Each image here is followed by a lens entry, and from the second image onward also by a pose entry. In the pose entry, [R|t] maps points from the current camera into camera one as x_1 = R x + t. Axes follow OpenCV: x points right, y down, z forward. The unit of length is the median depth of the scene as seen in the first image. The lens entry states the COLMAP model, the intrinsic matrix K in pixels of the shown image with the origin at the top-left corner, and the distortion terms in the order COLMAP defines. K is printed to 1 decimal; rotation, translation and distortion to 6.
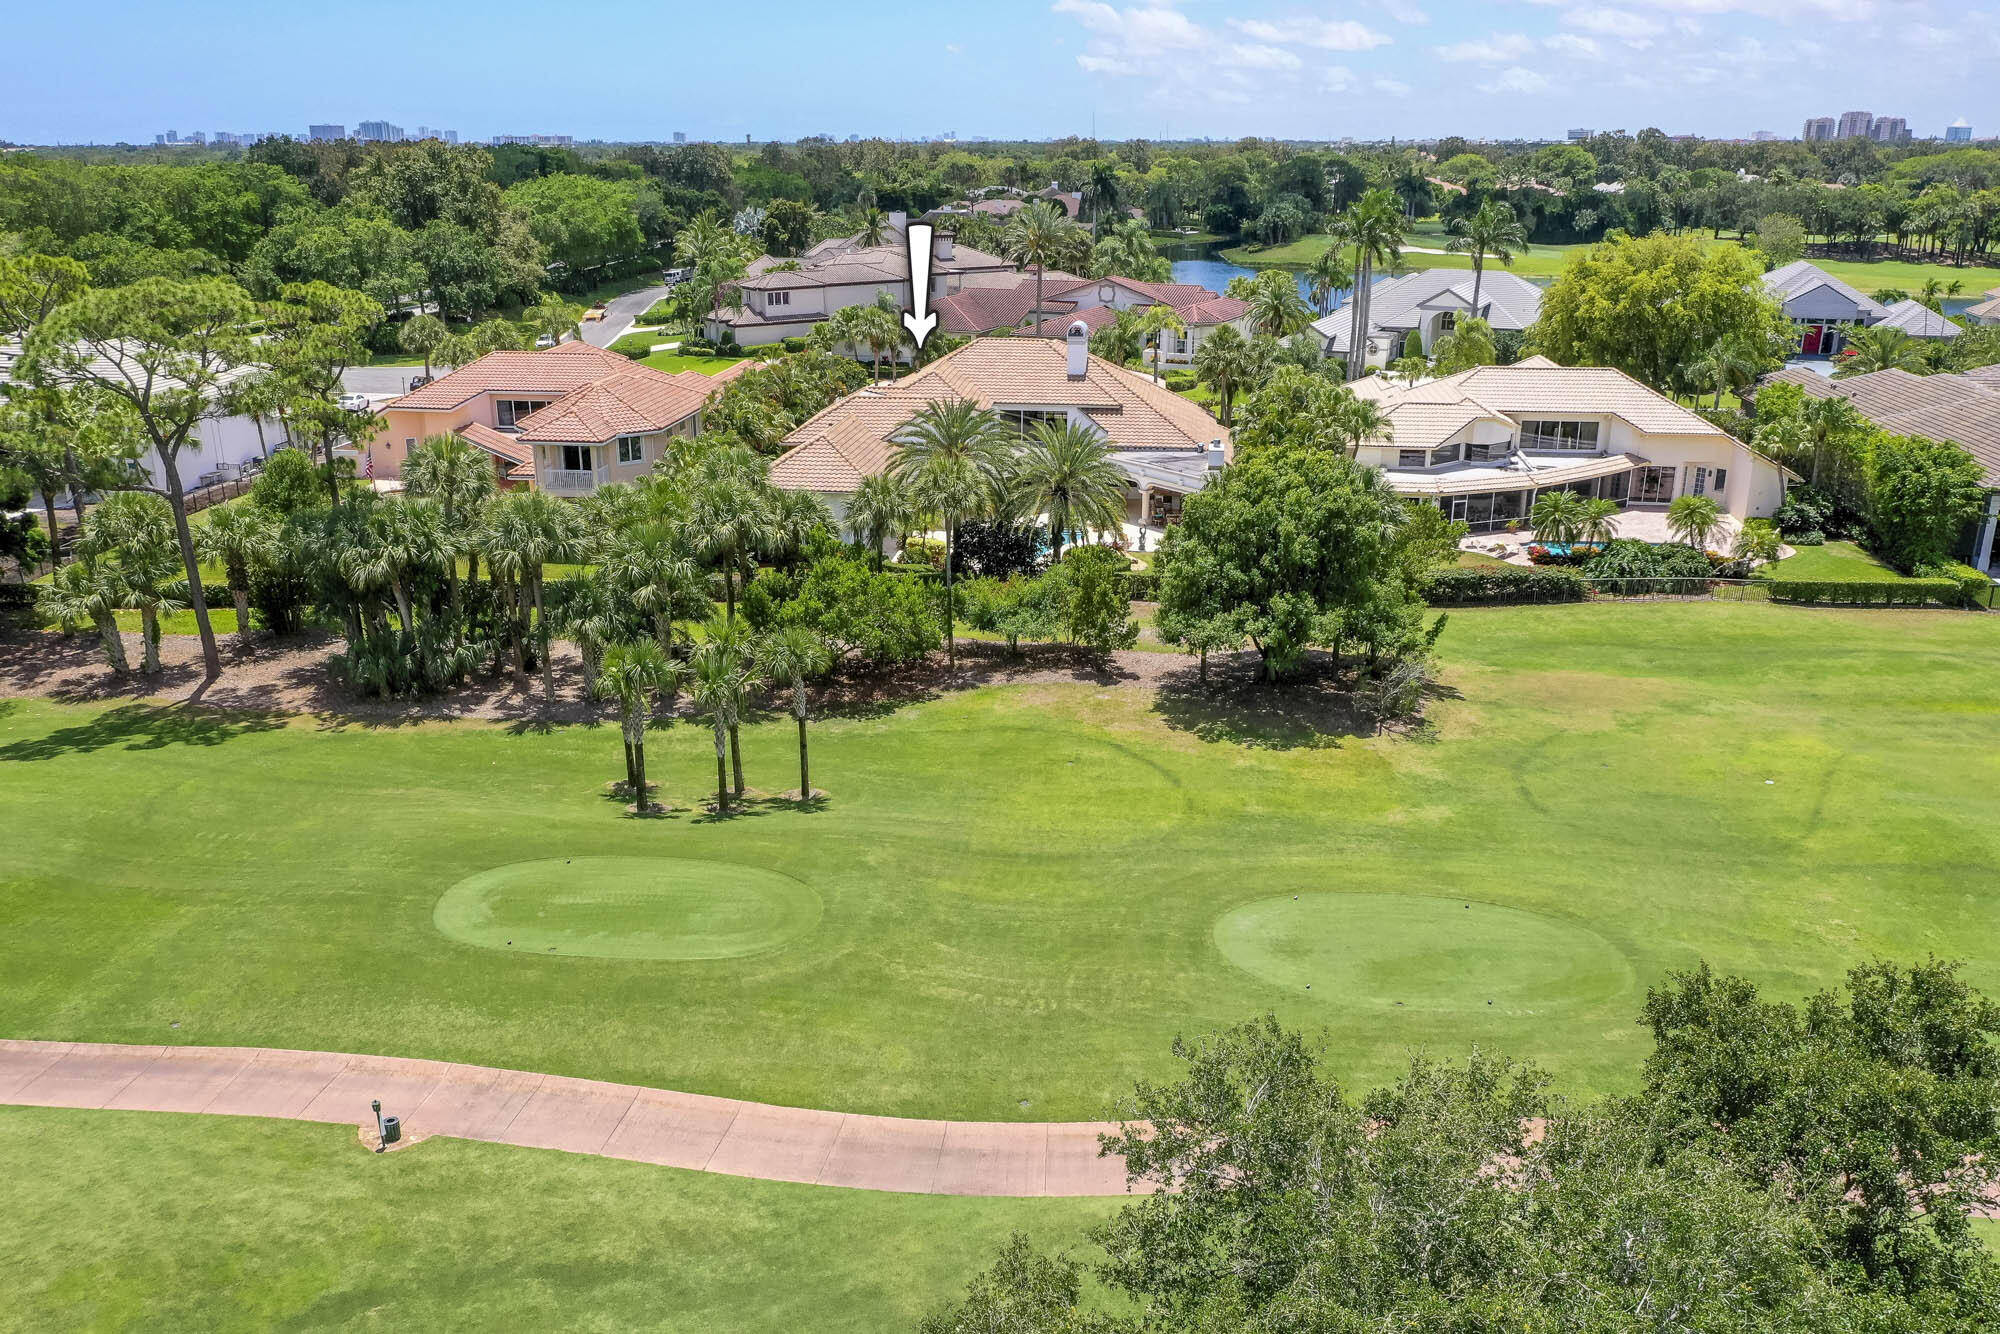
lens RADIAL K [[1609.7, 0, 1000.0], [0, 1609.7, 667.0], [0, 0, 1]] dist [-0.002904, 0.000806]
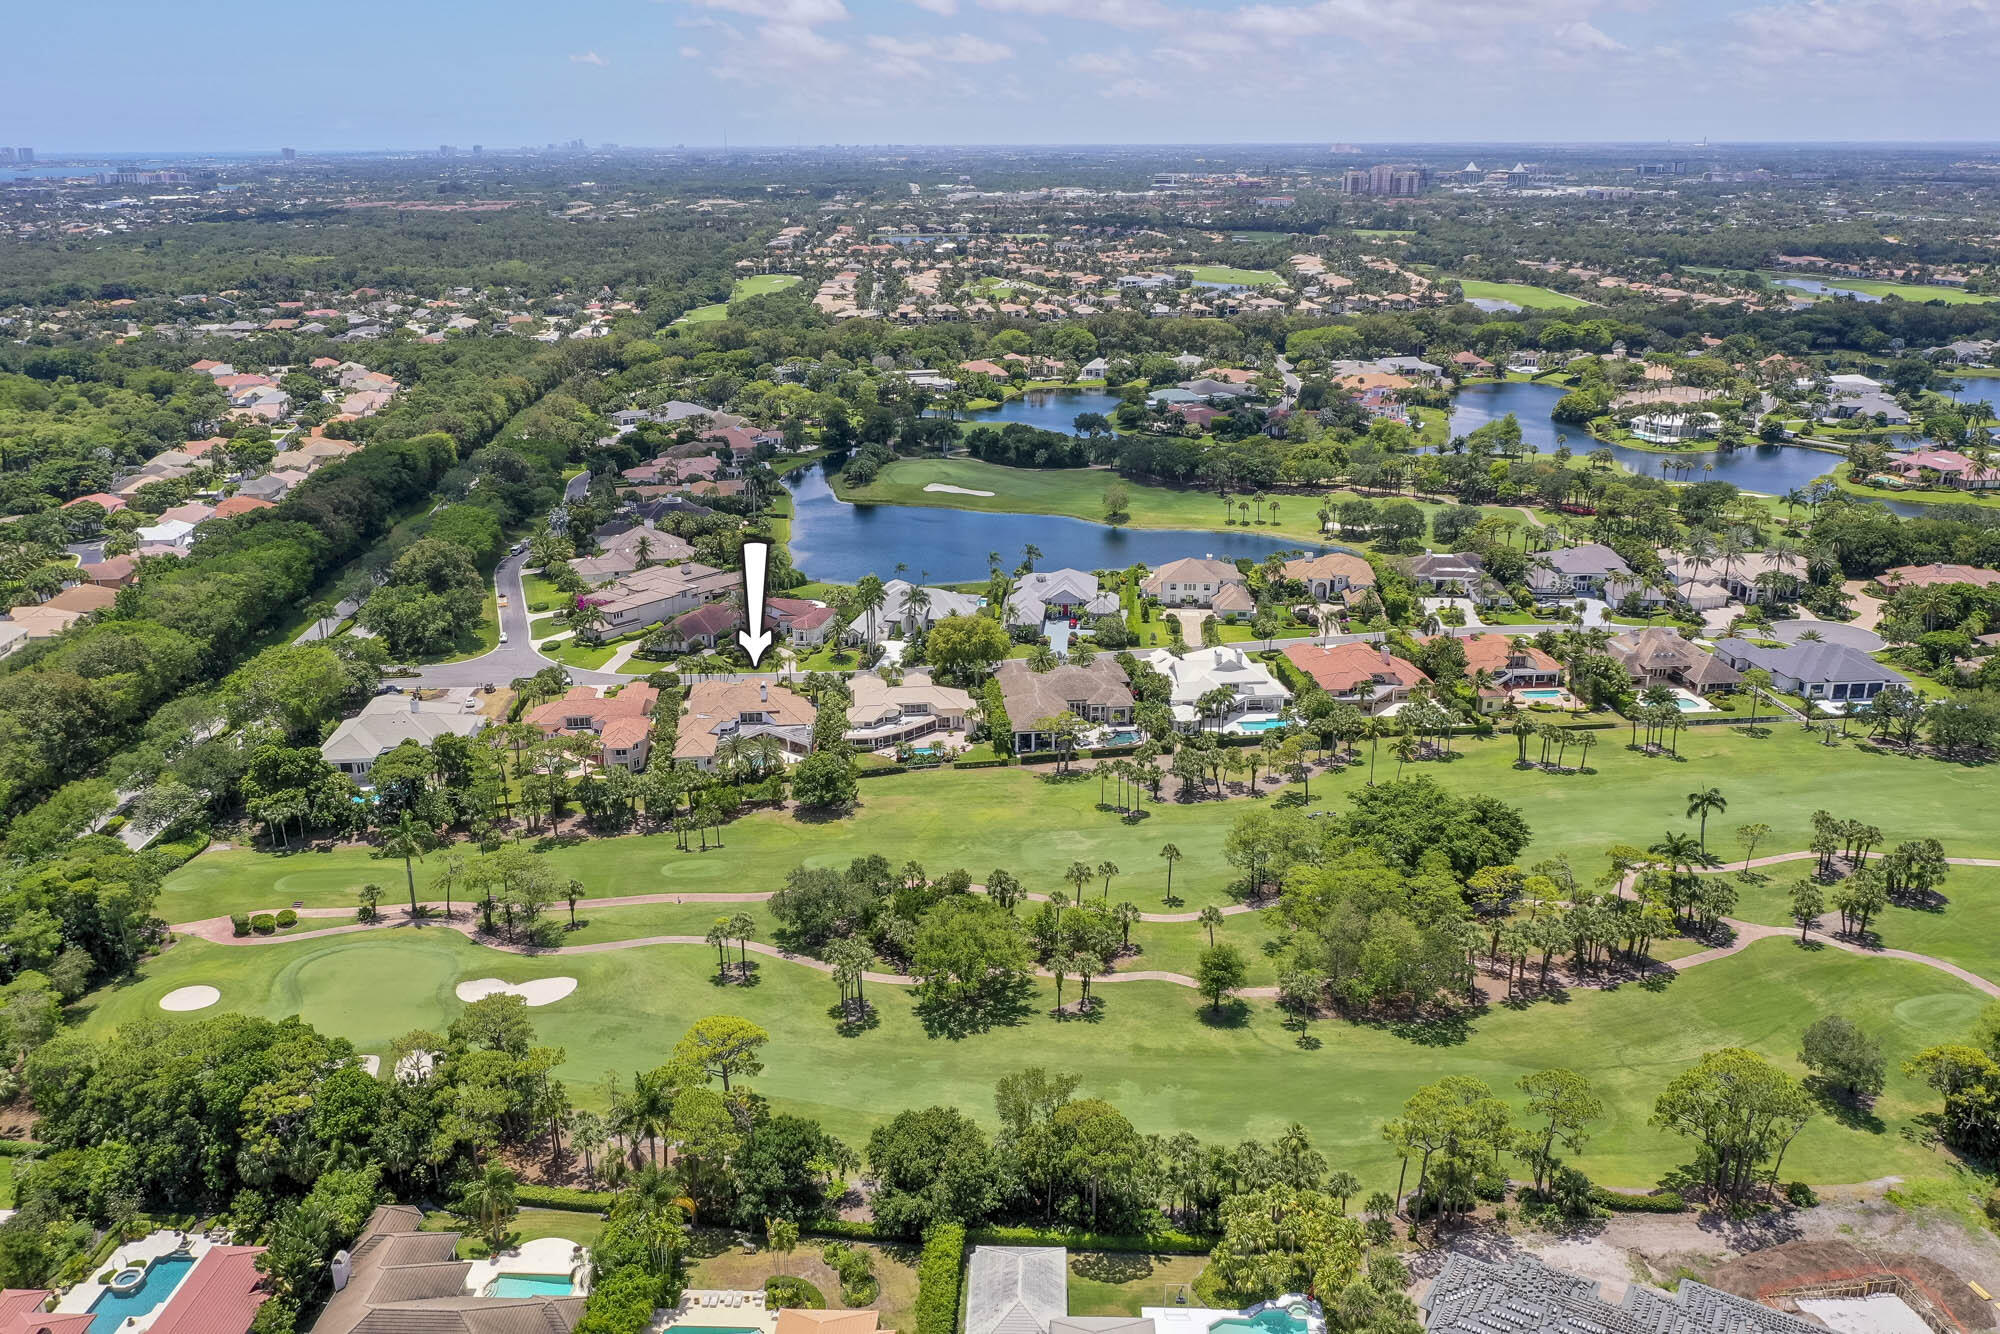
lens RADIAL K [[1609.7, 0, 1000.0], [0, 1609.7, 667.0], [0, 0, 1]] dist [-0.002904, 0.000806]
pose [[0.977251, -0.072481, 0.199317, -0.159071], [0.072710, 0.997334, 0.006182, -0.298969], [-0.199234, 0.008451, 0.979916, -2.782780]]
